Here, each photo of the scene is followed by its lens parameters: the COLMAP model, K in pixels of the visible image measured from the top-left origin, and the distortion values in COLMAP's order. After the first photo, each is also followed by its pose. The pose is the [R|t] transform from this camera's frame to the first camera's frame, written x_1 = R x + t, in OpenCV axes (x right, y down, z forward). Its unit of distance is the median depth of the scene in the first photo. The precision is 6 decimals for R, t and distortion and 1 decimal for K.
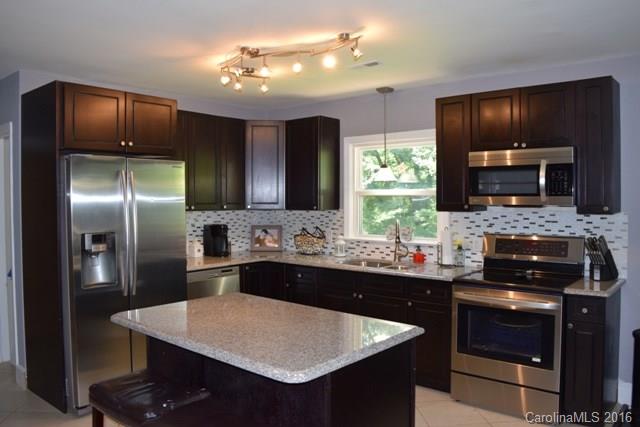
lens RADIAL K [[501.2, 0, 320.0], [0, 501.2, 213.5], [0, 0, 1]] dist [-0.090325, 0.008746]
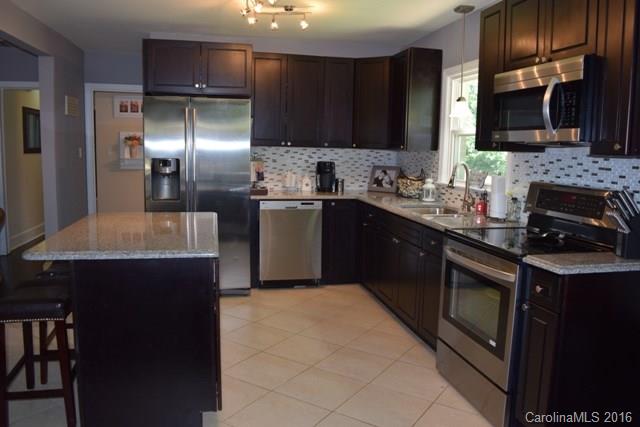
lens RADIAL K [[501.2, 0, 320.0], [0, 501.2, 213.5], [0, 0, 1]] dist [-0.090325, 0.008746]
pose [[0.794551, 0.099187, -0.599041, 0.504882], [-0.041149, 0.993096, 0.109854, 0.017917], [0.605801, -0.062635, 0.793147, 0.178300]]
